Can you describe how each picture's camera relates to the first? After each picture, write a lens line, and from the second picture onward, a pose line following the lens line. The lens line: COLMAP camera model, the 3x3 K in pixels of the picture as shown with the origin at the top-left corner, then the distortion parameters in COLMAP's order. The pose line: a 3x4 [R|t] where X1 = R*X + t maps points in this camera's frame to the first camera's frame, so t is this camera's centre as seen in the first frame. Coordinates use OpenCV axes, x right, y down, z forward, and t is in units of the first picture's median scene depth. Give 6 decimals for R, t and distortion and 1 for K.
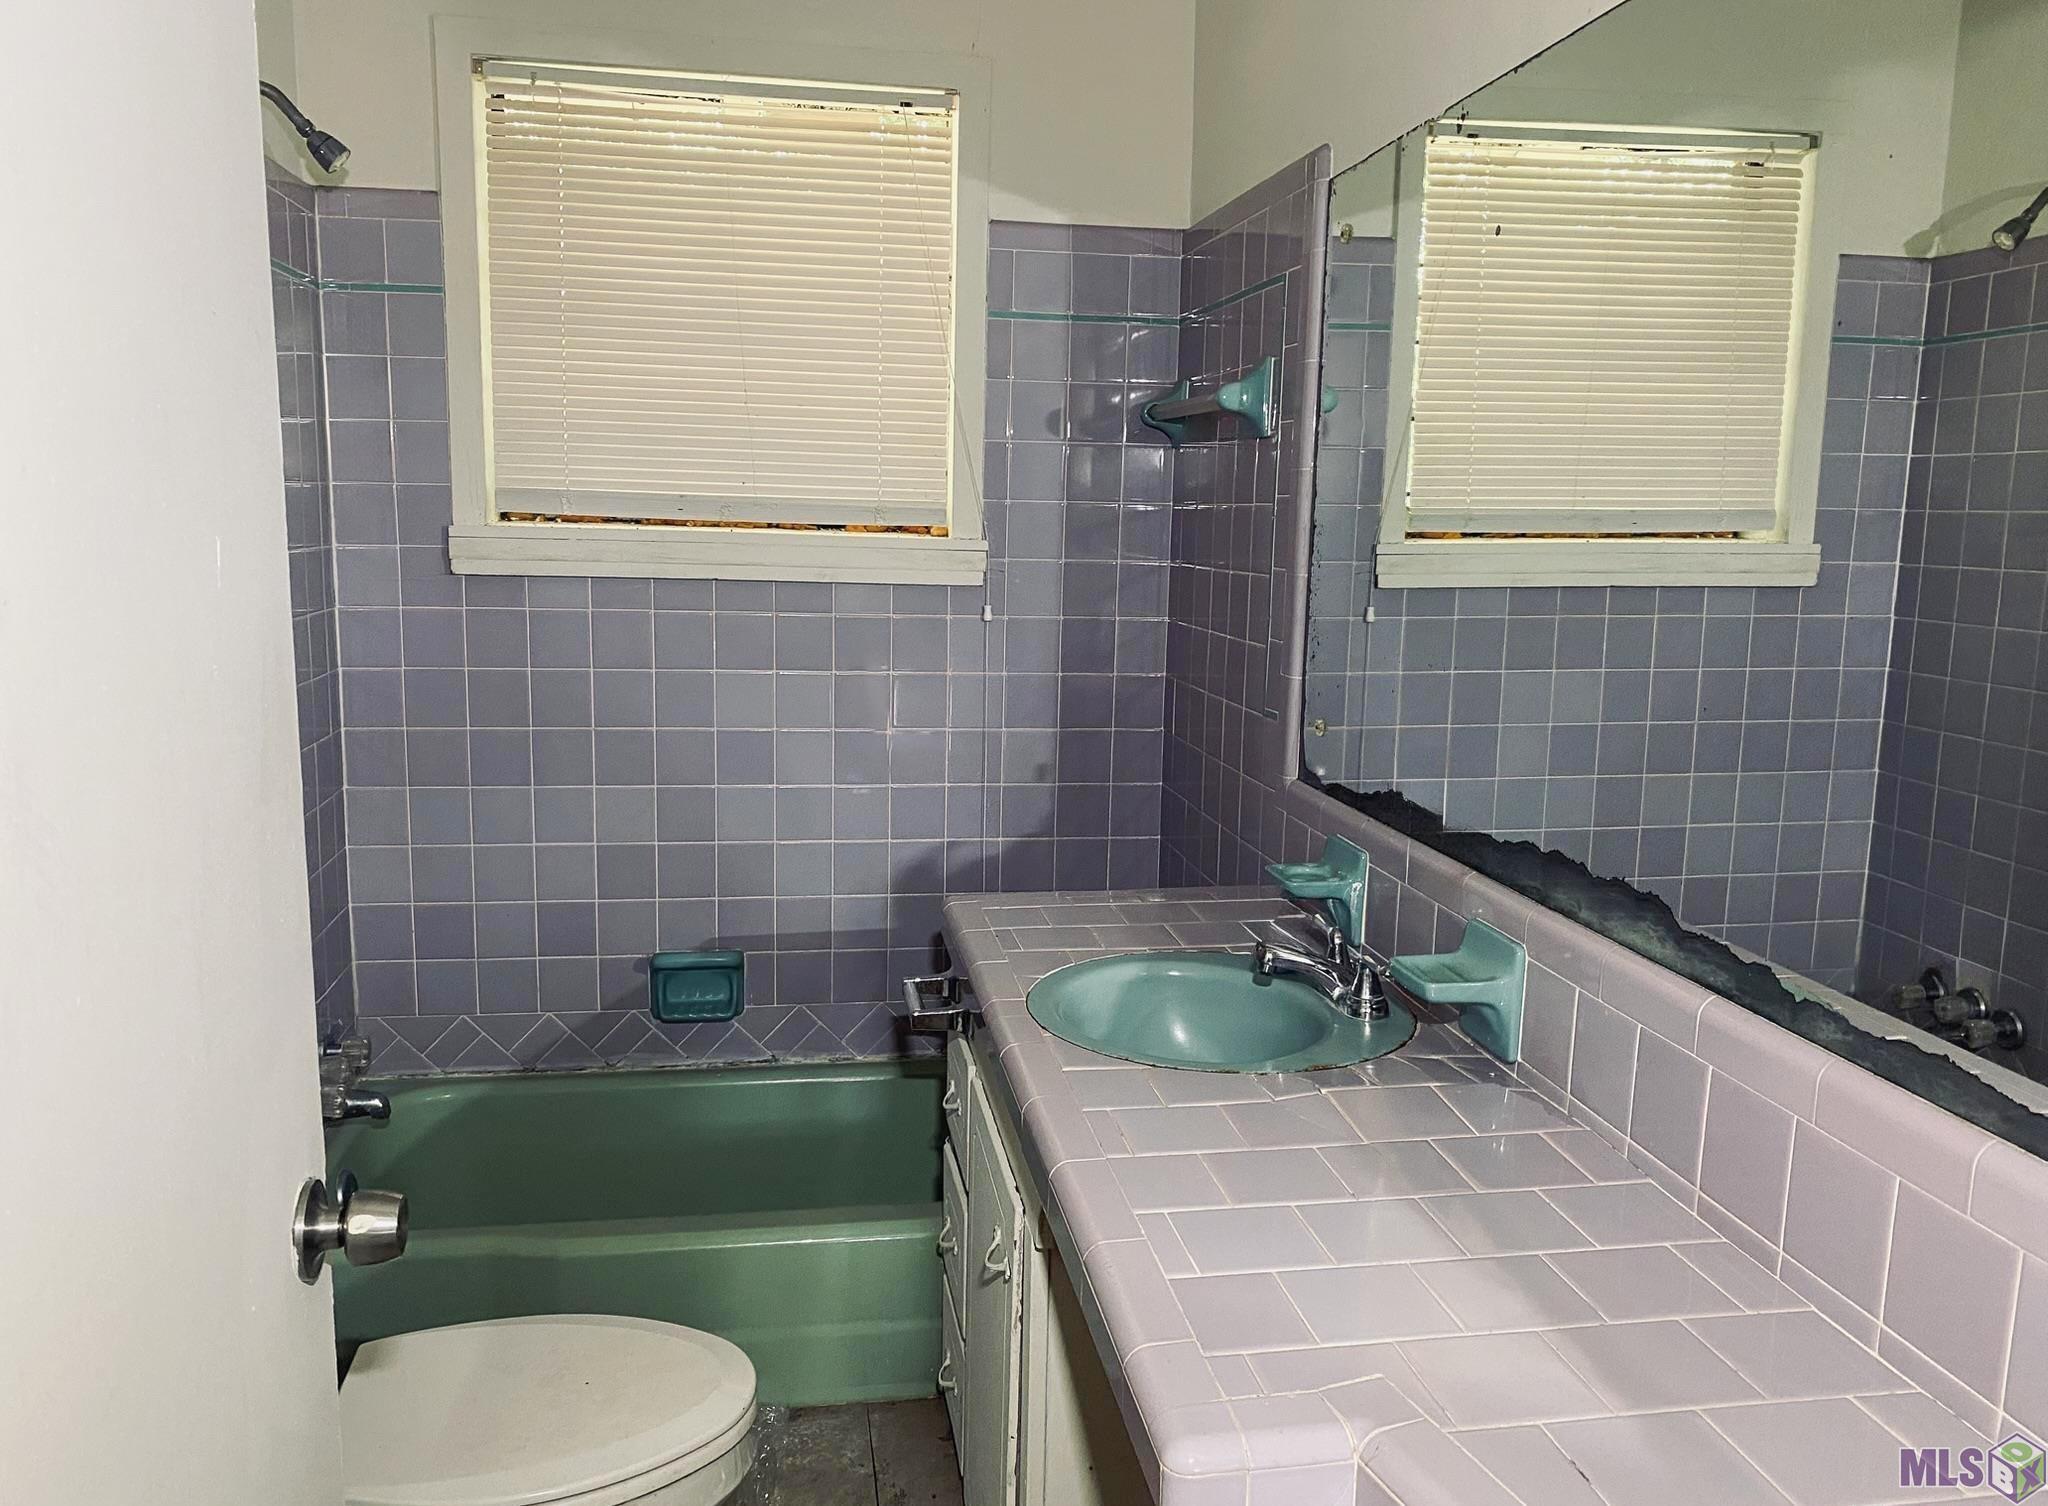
lens RADIAL K [[1567.8, 0, 1021.3], [0, 1567.8, 794.9], [0, 0, 1]] dist [0.004748, -0.038227]
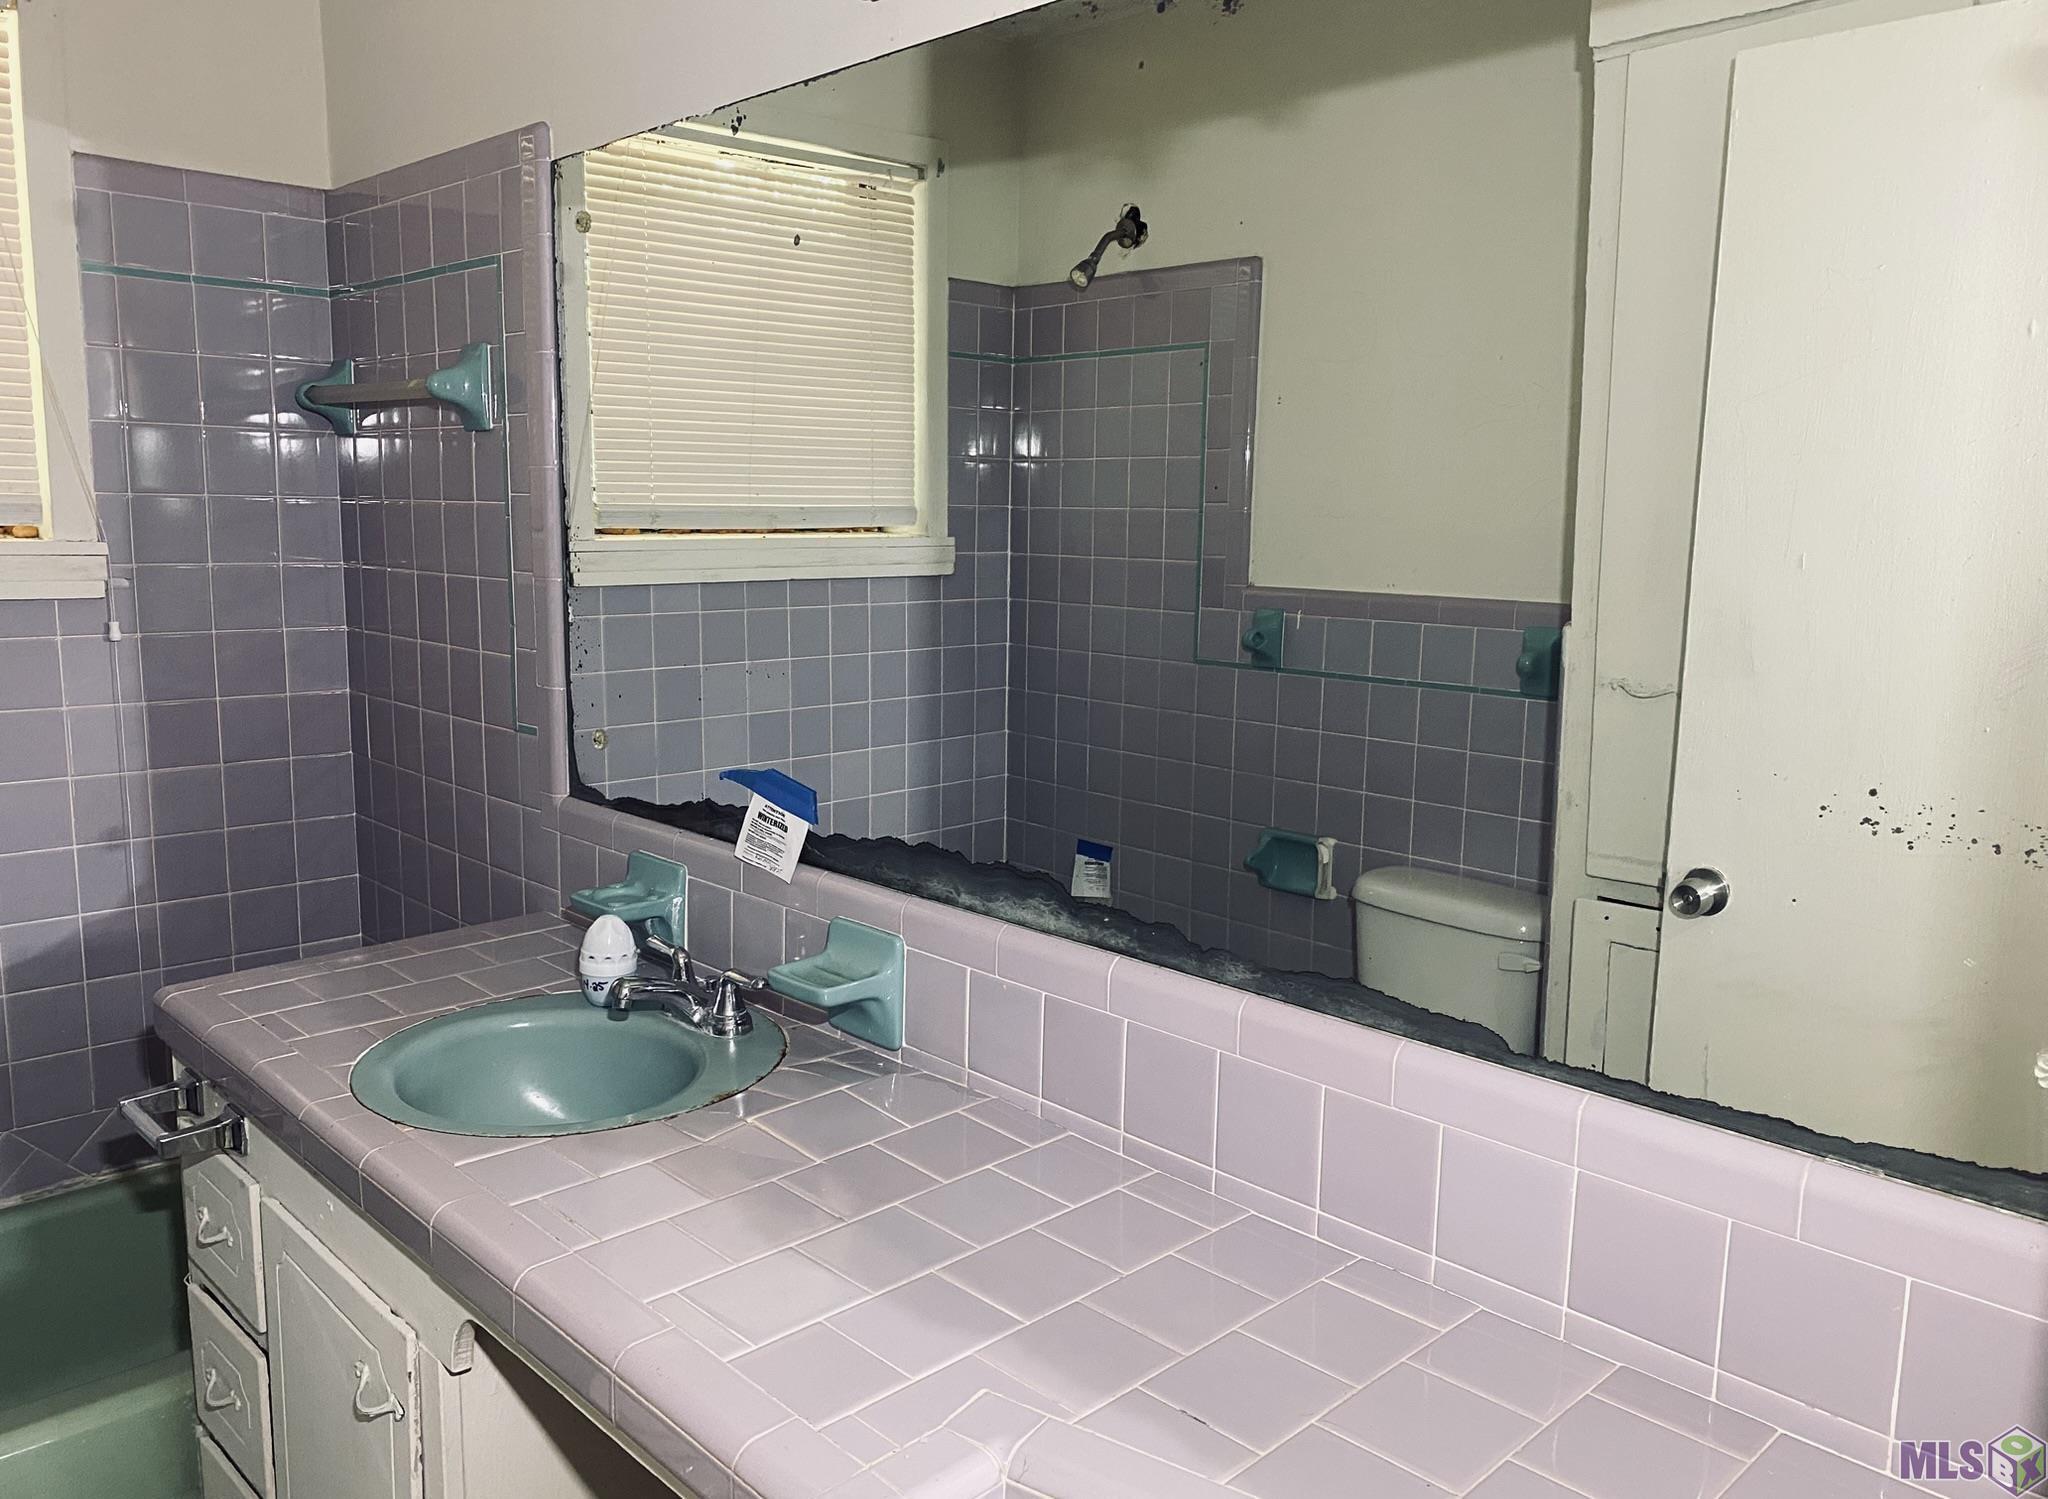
lens RADIAL K [[1582.7, 0, 1036.2], [0, 1582.7, 773.7], [0, 0, 1]] dist [-0.005490, -0.011151]
pose [[0.814467, -0.093386, 0.572646, -0.113858], [0.096390, 0.995025, 0.025173, -0.016823], [-0.572148, 0.034695, 0.819416, 0.053146]]
